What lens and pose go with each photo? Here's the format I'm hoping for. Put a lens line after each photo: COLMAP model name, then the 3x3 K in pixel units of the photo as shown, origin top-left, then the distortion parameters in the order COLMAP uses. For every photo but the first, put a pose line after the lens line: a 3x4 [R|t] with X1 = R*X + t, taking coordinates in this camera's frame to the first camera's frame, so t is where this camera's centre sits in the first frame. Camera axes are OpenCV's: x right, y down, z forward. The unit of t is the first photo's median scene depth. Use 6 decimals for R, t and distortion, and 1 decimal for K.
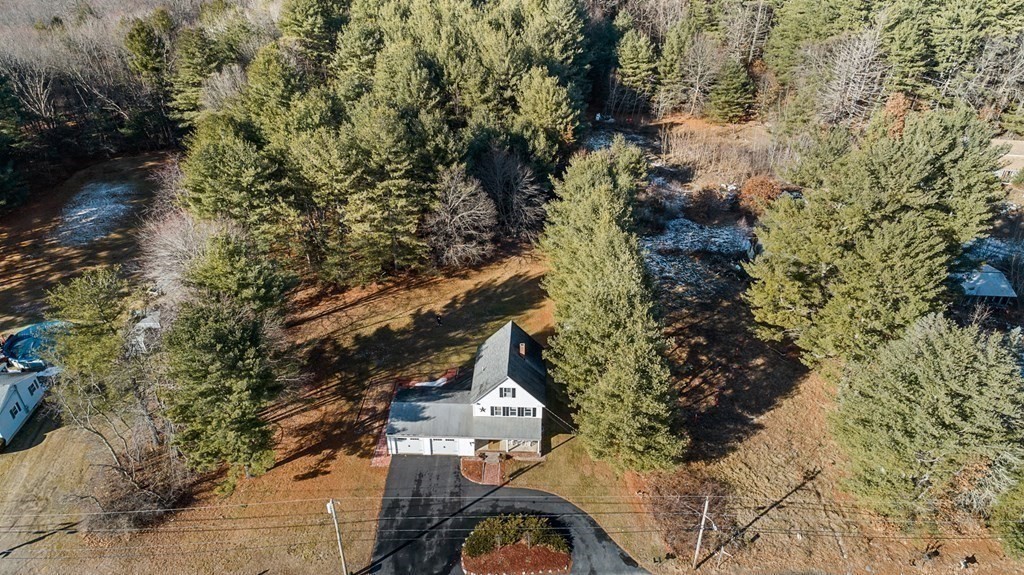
lens RADIAL K [[687.7, 0, 512.0], [0, 687.7, 287.5], [0, 0, 1]] dist [0.189926, -0.165182]
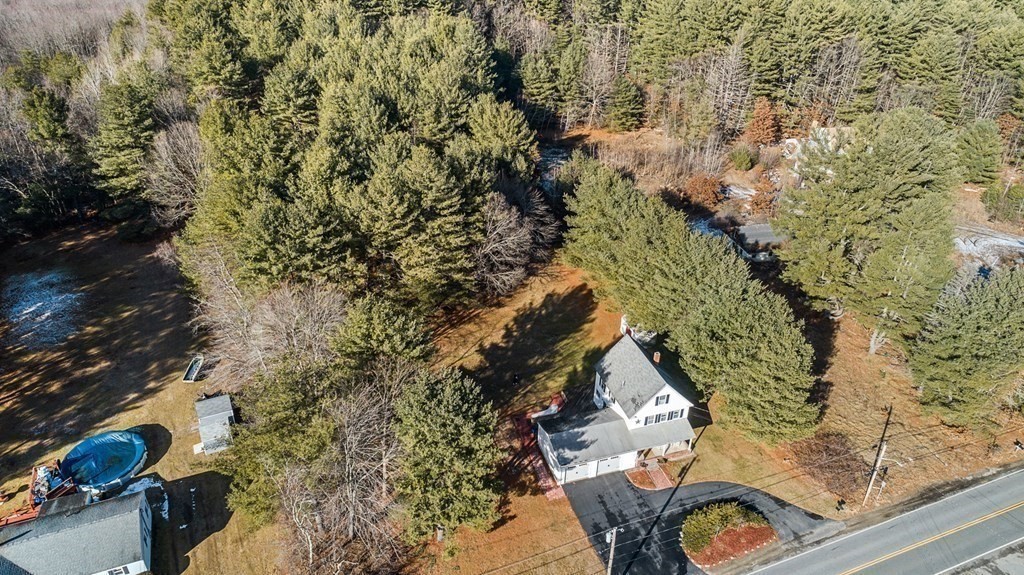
lens RADIAL K [[705.1, 0, 512.0], [0, 705.1, 287.5], [0, 0, 1]] dist [-0.000457, 0.001265]
pose [[0.936701, -0.163683, 0.309515, -0.372593], [0.171177, 0.985236, 0.002989, -0.041566], [-0.305434, 0.050182, 0.950890, 0.030426]]
